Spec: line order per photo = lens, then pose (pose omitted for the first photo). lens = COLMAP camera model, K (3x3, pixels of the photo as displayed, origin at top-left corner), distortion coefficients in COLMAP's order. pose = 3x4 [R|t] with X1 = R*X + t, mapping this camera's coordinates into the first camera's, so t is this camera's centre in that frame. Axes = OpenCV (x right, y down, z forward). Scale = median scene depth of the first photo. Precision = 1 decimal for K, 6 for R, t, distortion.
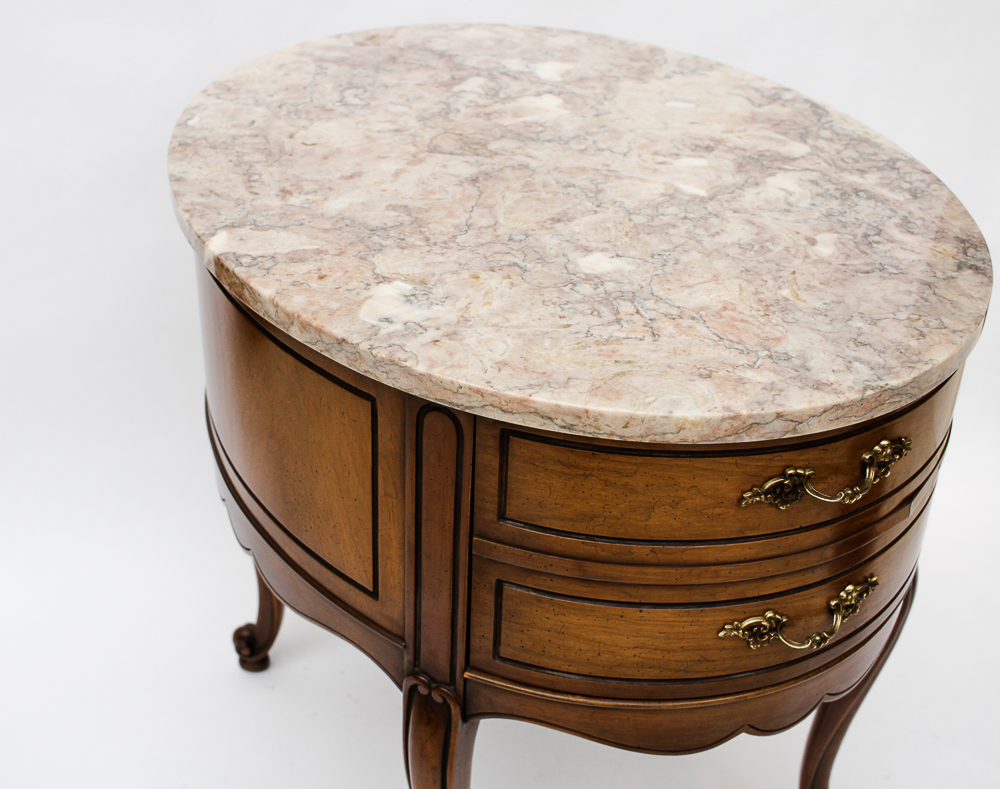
lens RADIAL K [[1368.9, 0, 446.6], [0, 1368.9, 380.9], [0, 0, 1]] dist [-0.107020, 0.000000]
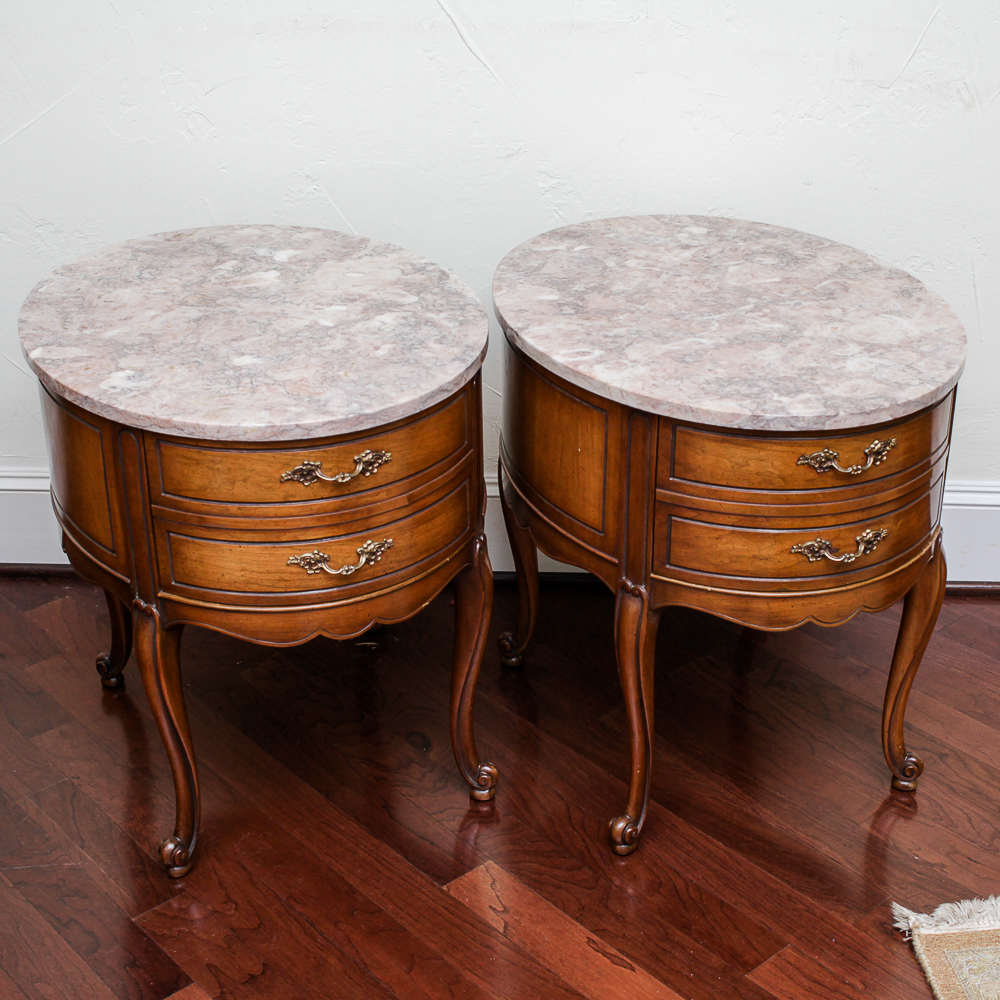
lens RADIAL K [[1679.6, 0, 537.5], [0, 1679.6, 473.0], [0, 0, 1]] dist [-0.108228, 0.000000]
pose [[0.999942, -0.009502, -0.005014, 0.504429], [0.008937, 0.994677, -0.102649, 0.286927], [0.005962, 0.102599, 0.994705, -1.146755]]
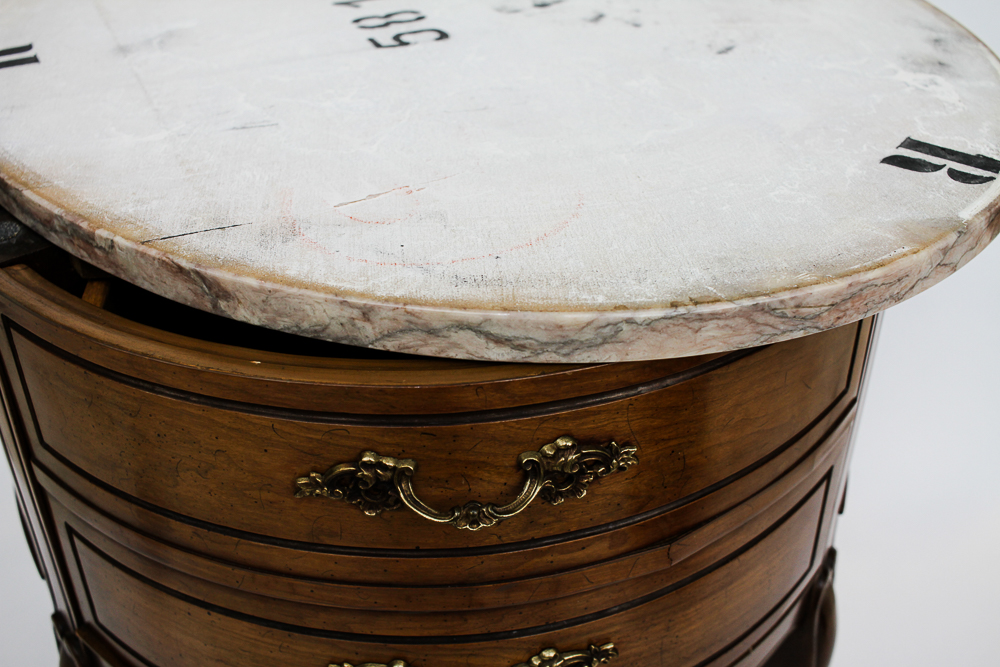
lens RADIAL K [[1130.0, 0, 497.3], [0, 1130.0, 330.2], [0, 0, 1]] dist [-0.106688, 0.000000]
pose [[0.948779, 0.160934, -0.271880, 0.387378], [-0.152517, 0.986934, 0.051959, -0.022227], [0.276690, -0.007831, 0.960927, 0.472705]]
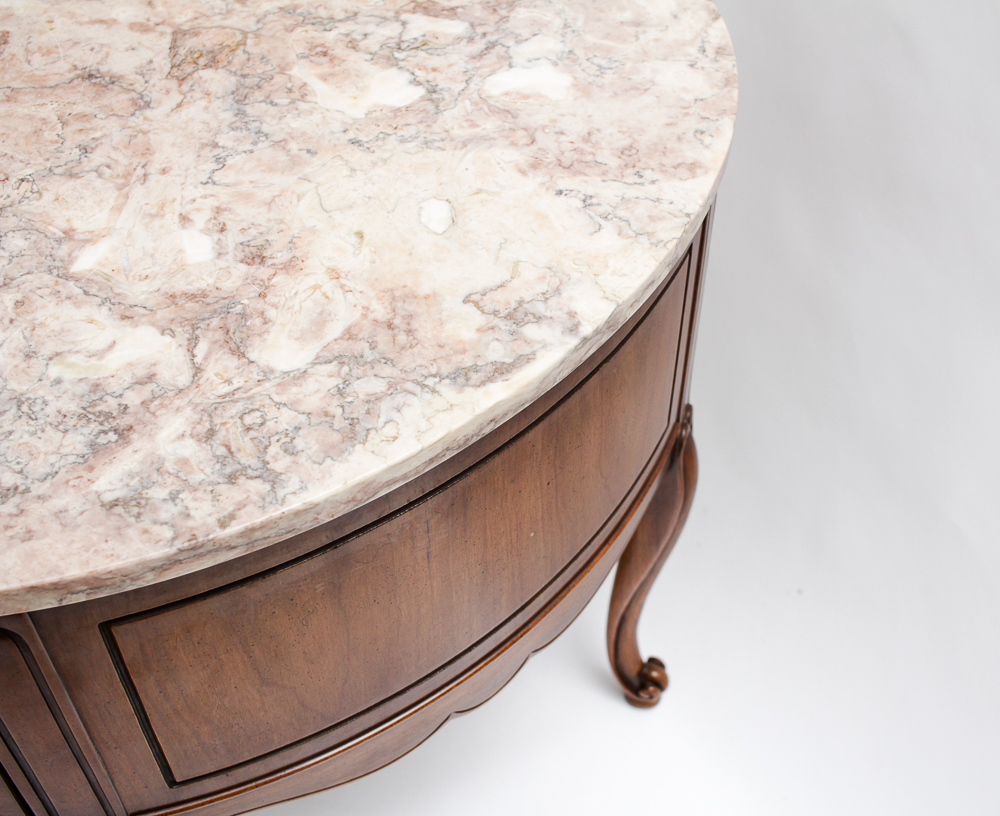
lens RADIAL K [[1368.9, 0, 614.2], [0, 1368.9, 401.6], [0, 0, 1]] dist [-0.107020, 0.000000]
pose [[0.326534, 0.712192, -0.621416, 0.847482], [-0.544284, 0.679188, 0.492400, -0.649984], [0.772742, 0.177442, 0.609413, 0.900242]]
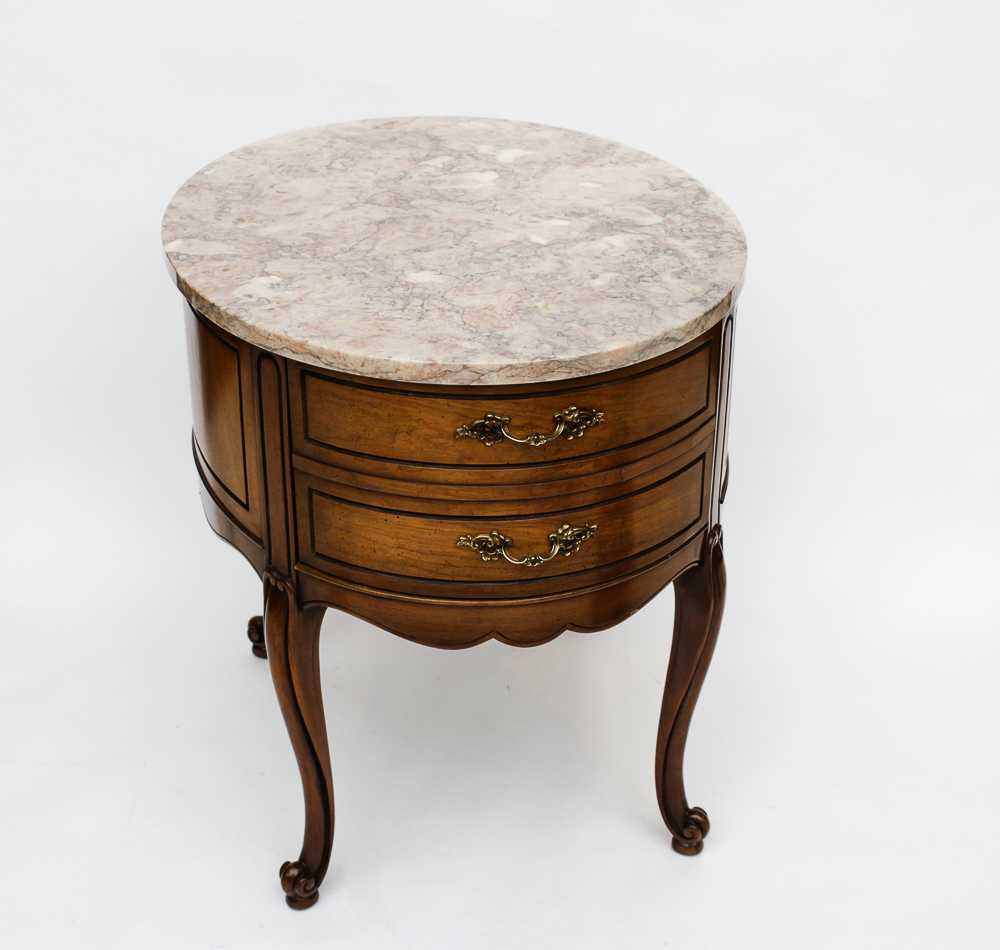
lens RADIAL K [[1684.4, 0, 507.3], [0, 1684.4, 476.0], [0, 0, 1]] dist [-0.113813, 0.000000]
pose [[0.974506, 0.098917, -0.201378, 0.559130], [-0.113292, 0.991680, -0.061127, 0.207364], [0.193656, 0.082384, 0.977604, -0.622415]]
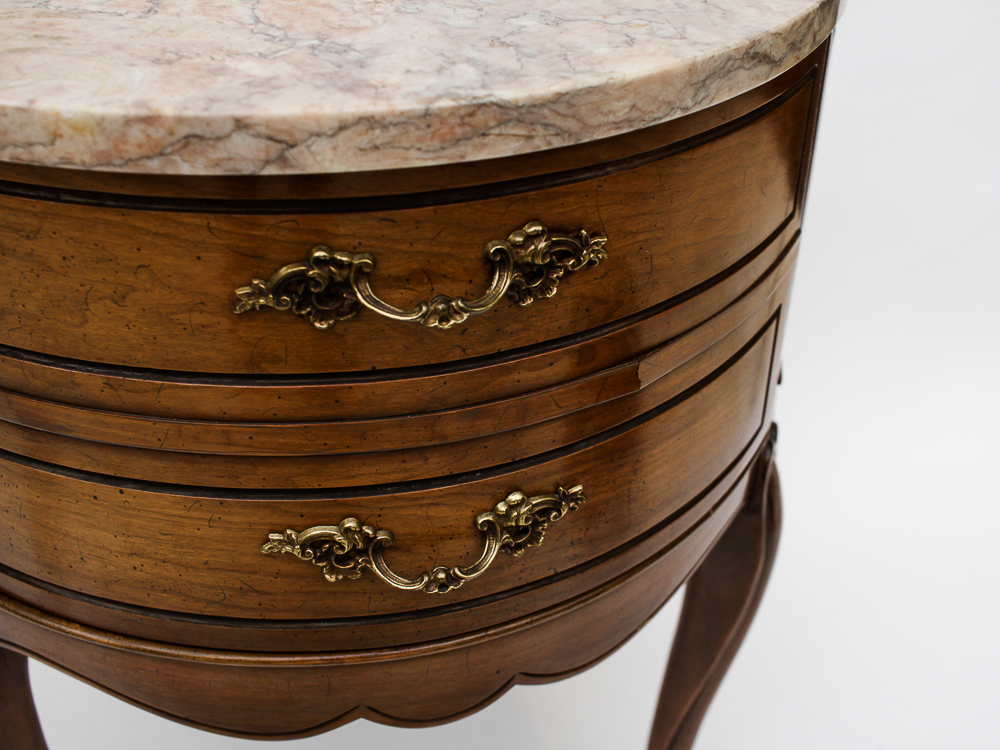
lens RADIAL K [[1273.5, 0, 556.0], [0, 1273.5, 372.1], [0, 0, 1]] dist [-0.101606, 0.000000]
pose [[0.992823, 0.090053, -0.078694, 0.346808], [-0.088026, 0.995700, 0.028865, 0.080343], [0.080955, -0.021731, 0.996481, 0.447559]]
